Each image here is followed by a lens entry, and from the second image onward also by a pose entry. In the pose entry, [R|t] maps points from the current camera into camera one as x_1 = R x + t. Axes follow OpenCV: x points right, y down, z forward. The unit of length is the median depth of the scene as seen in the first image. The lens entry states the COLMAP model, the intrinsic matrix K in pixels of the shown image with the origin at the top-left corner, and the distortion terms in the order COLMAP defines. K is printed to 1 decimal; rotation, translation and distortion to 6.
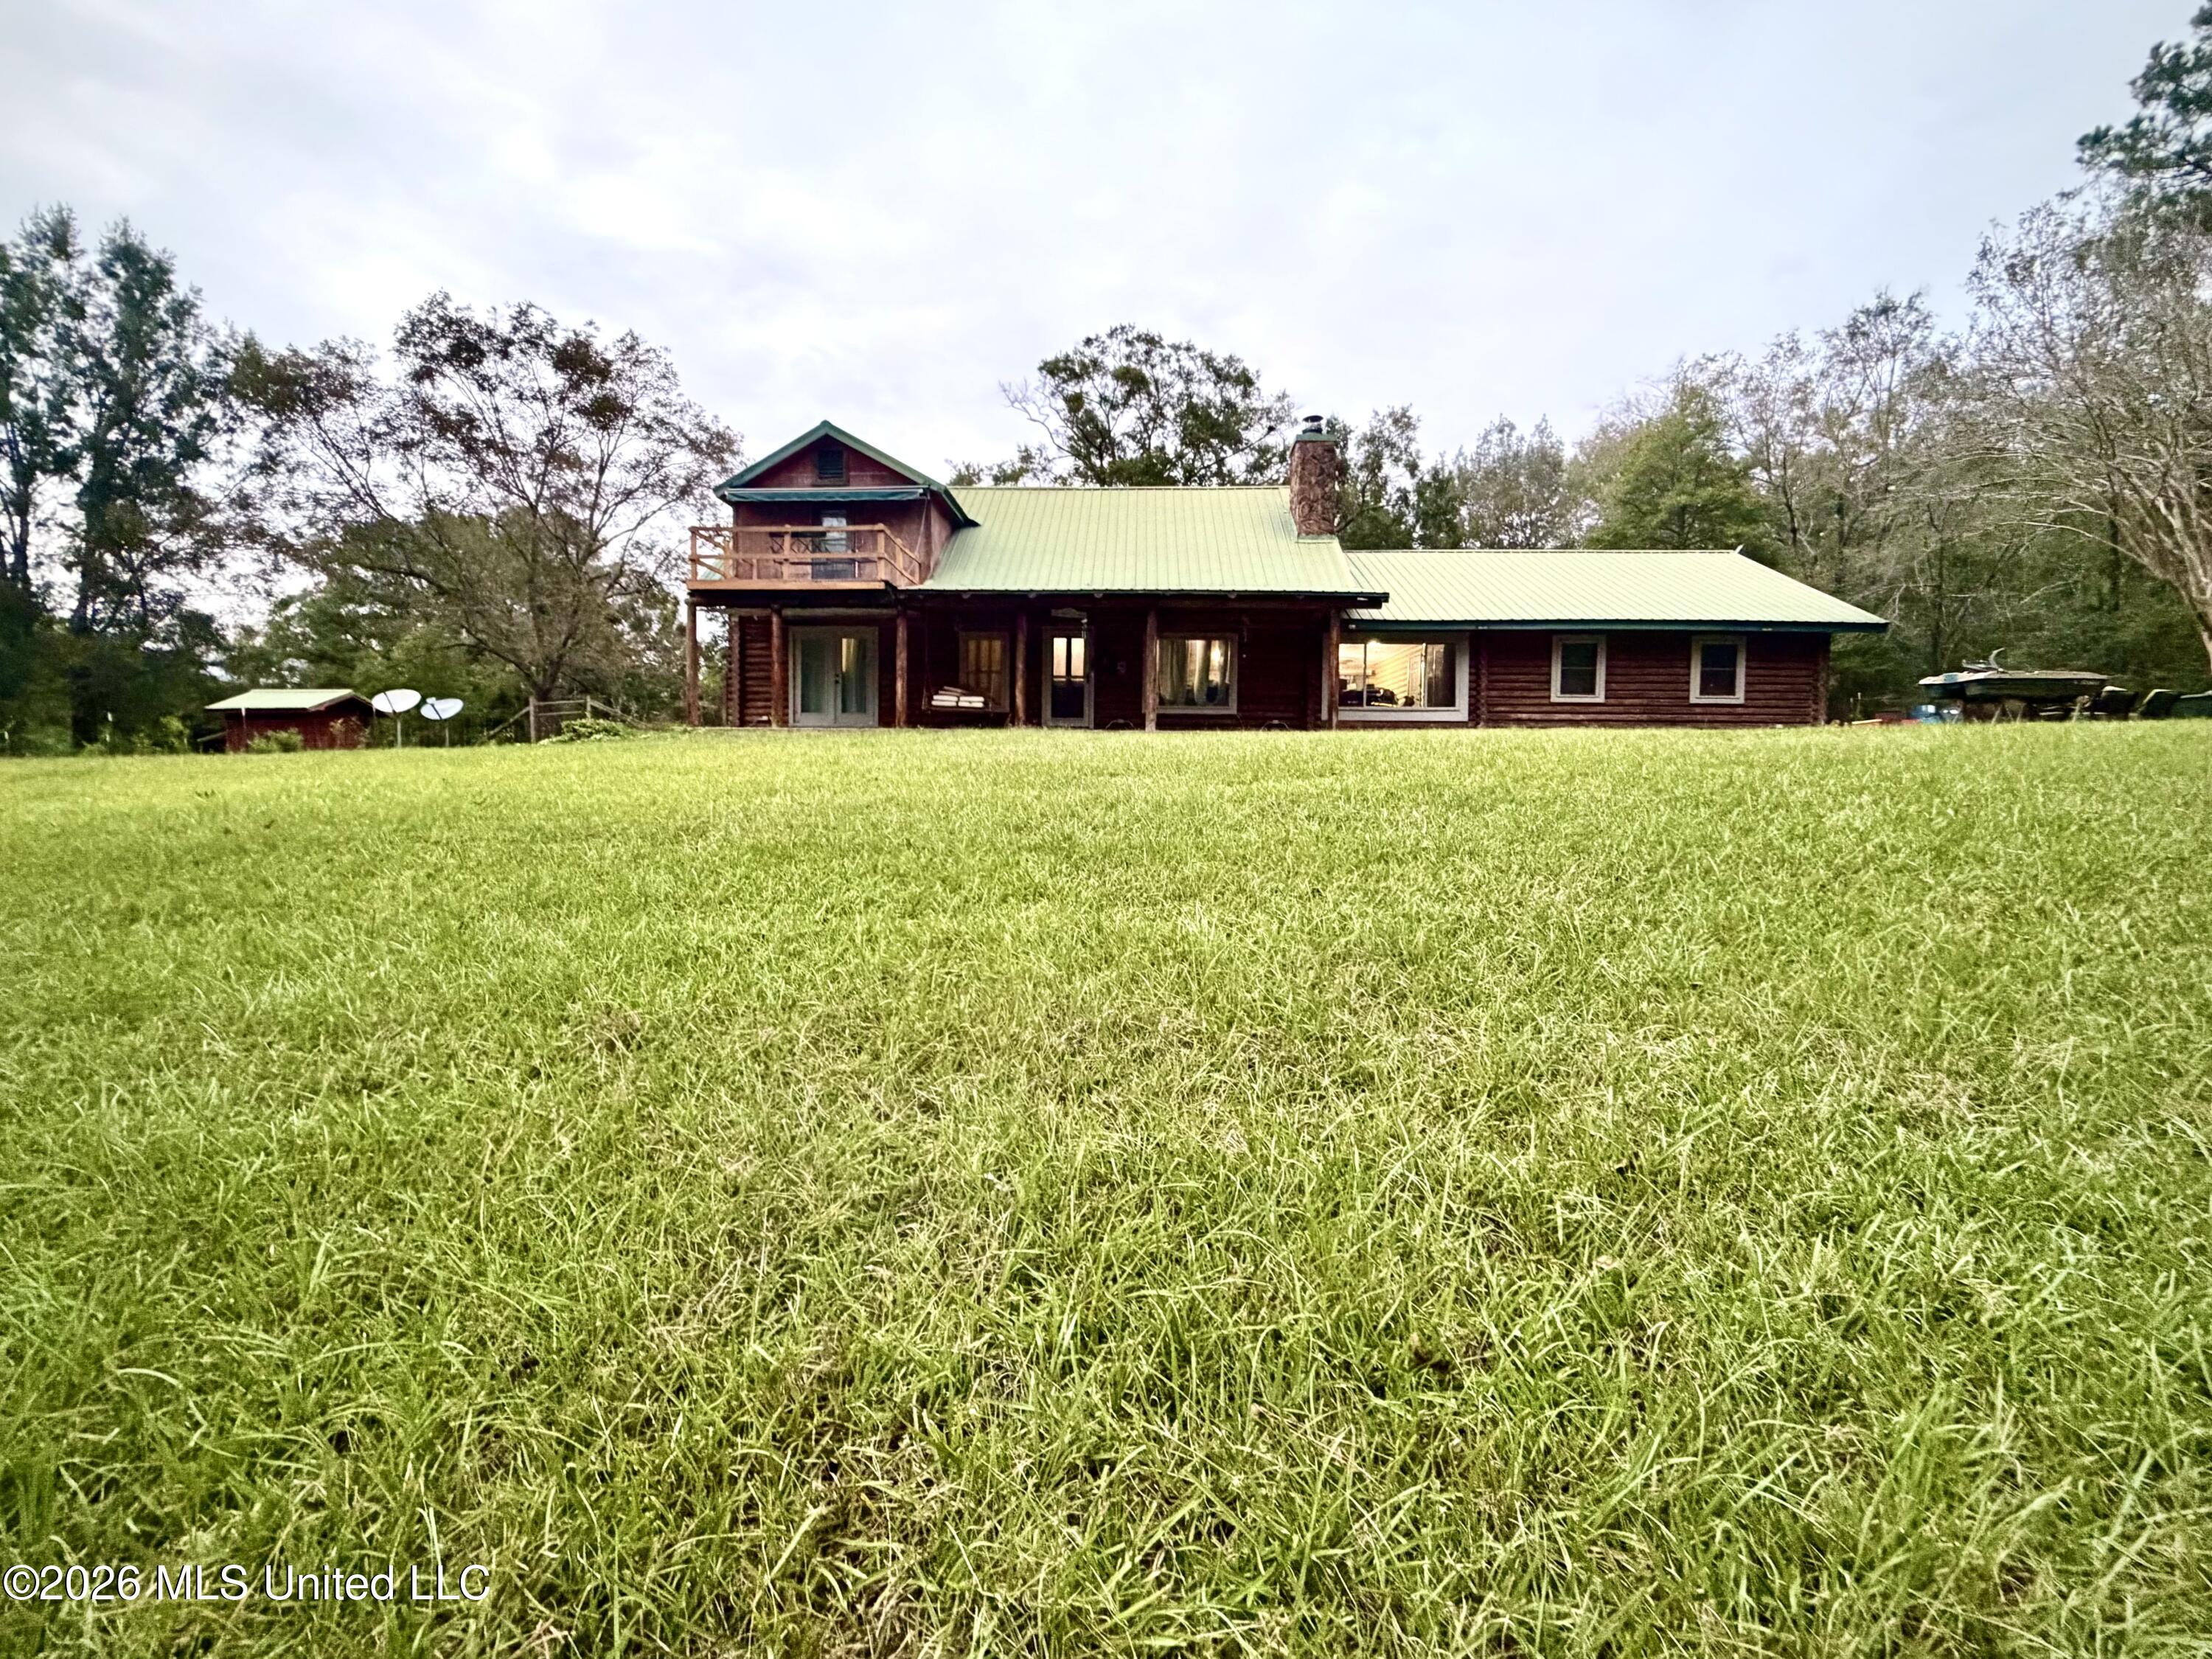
lens RADIAL K [[886.8, 0, 1110.7], [0, 886.8, 821.5], [0, 0, 1]] dist [-0.002096, -0.000043]
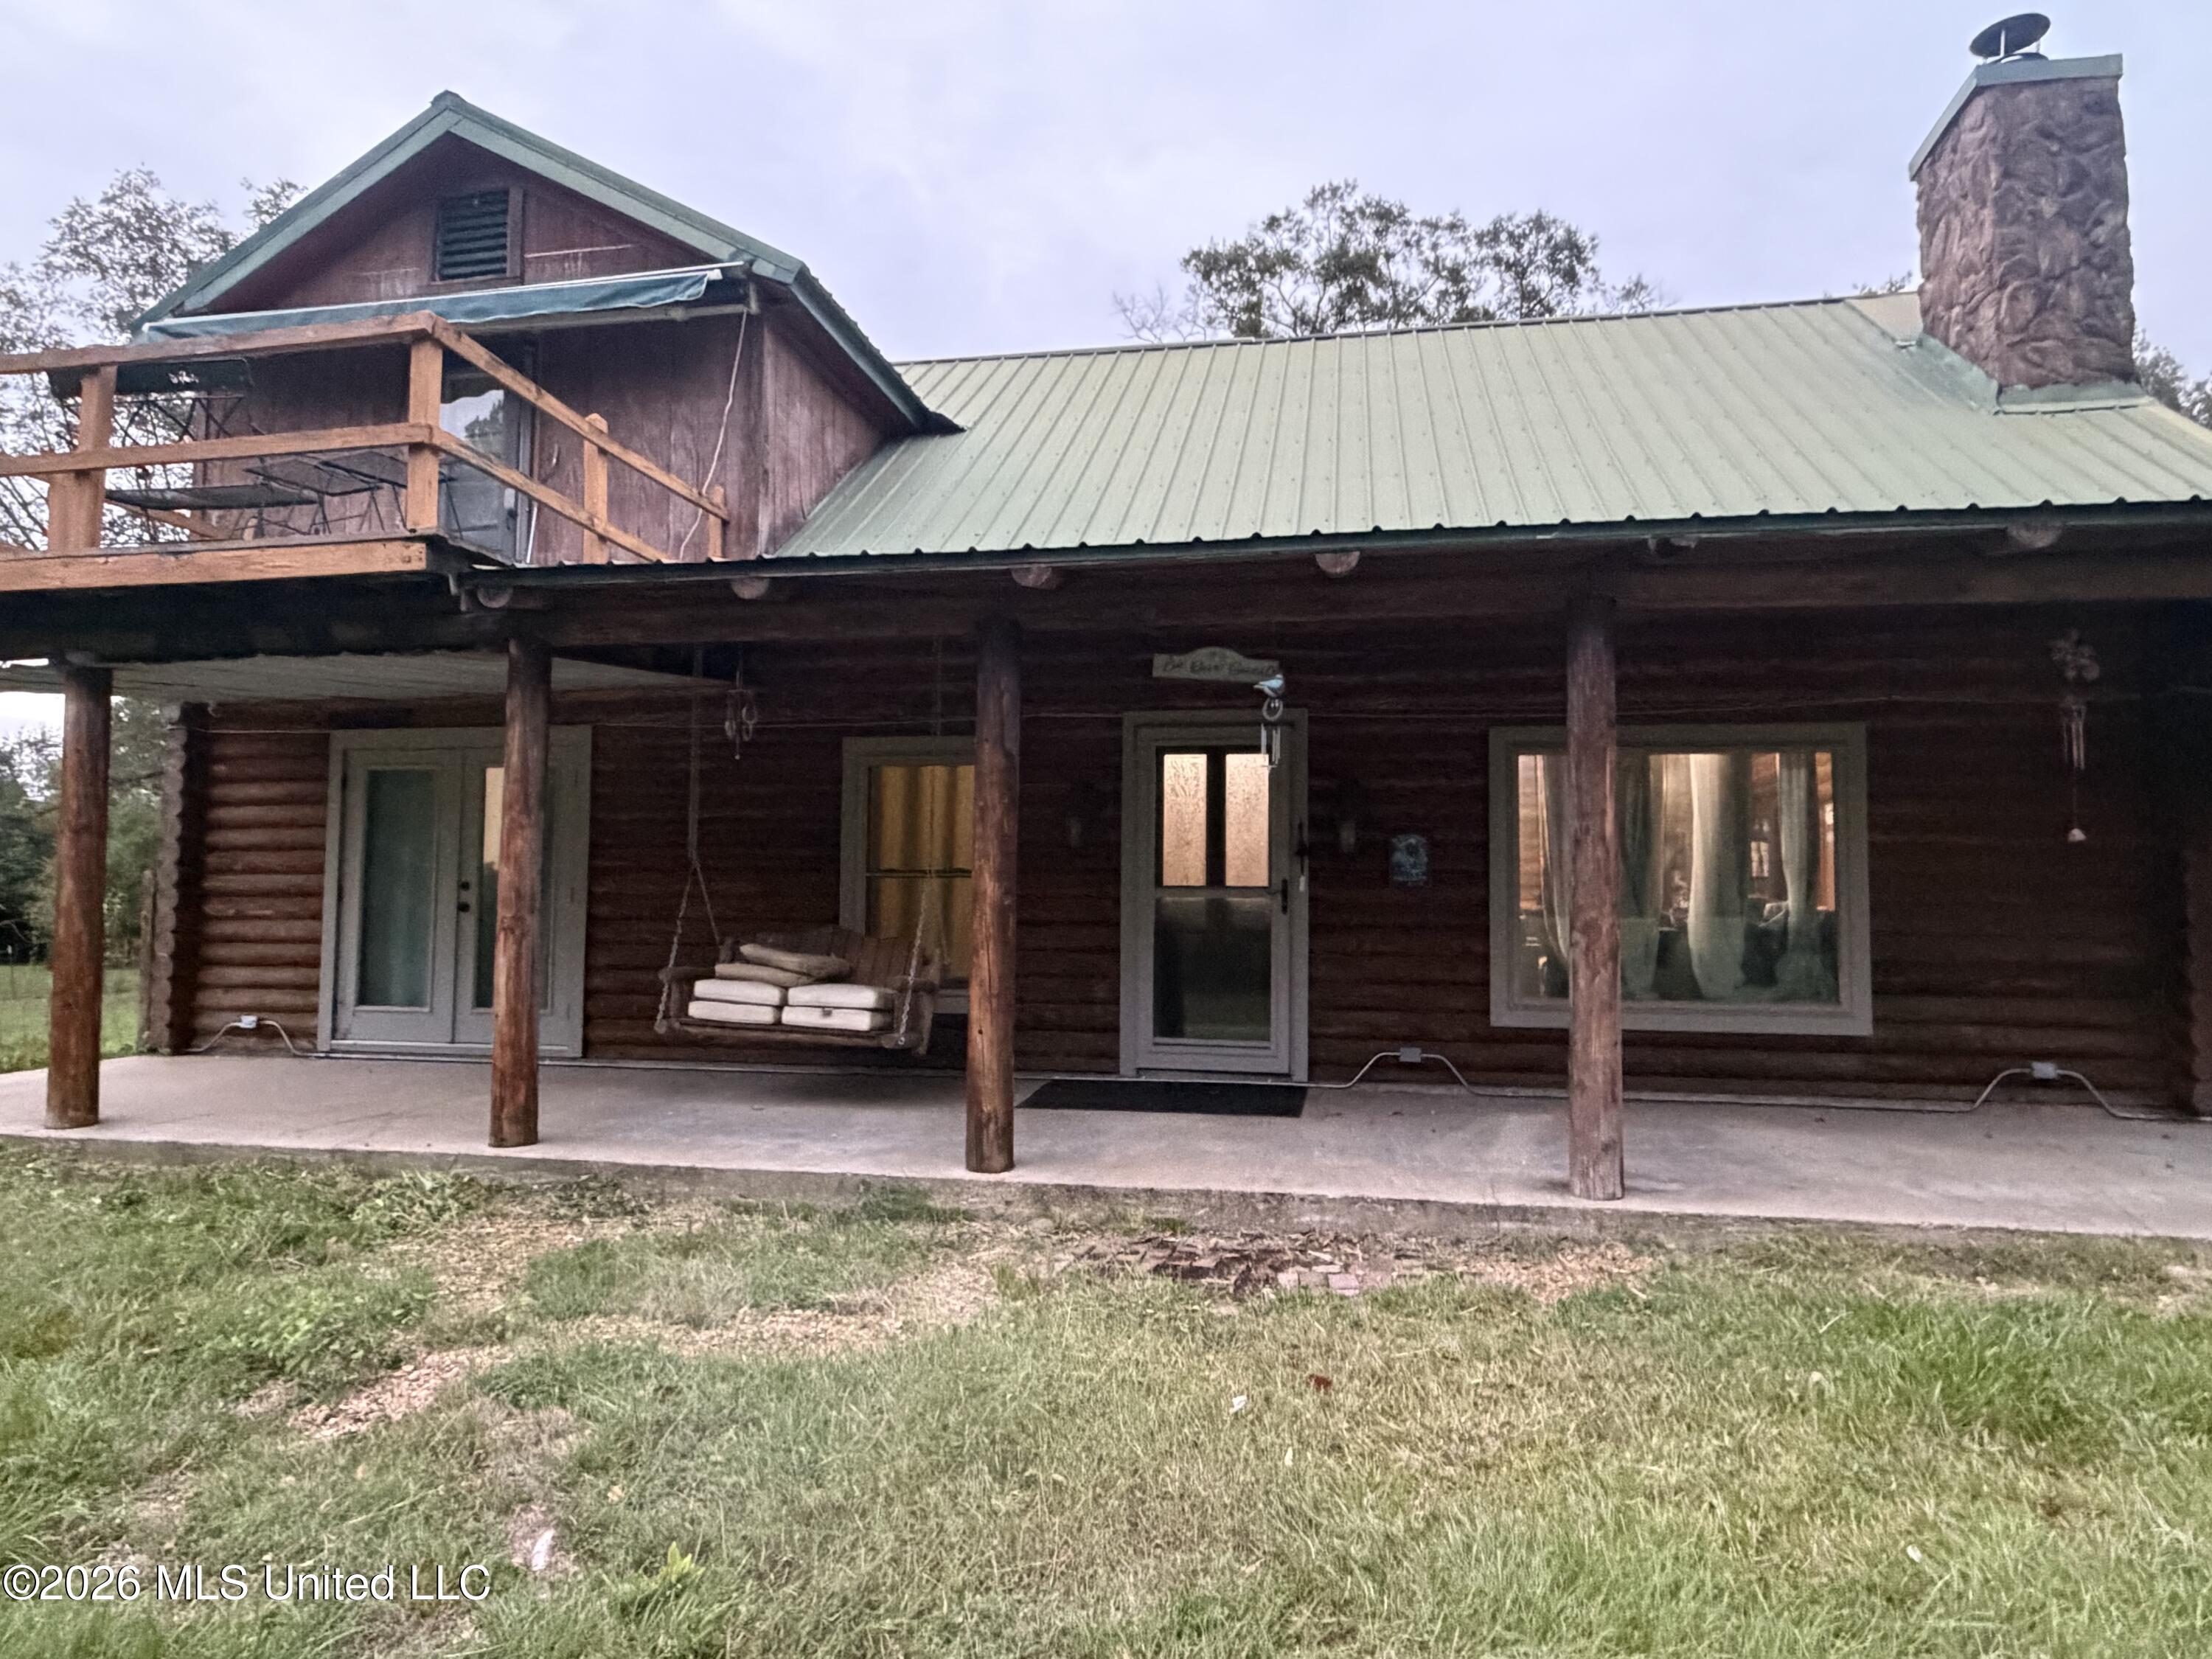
lens RADIAL K [[1288.1, 0, 1106.6], [0, 1288.1, 834.2], [0, 0, 1]] dist [0.004291, 0.000528]
pose [[0.988353, -0.007085, -0.152012, -0.019079], [-0.012476, 0.991780, -0.127342, -0.126228], [0.151665, 0.127755, 0.980141, 0.584983]]
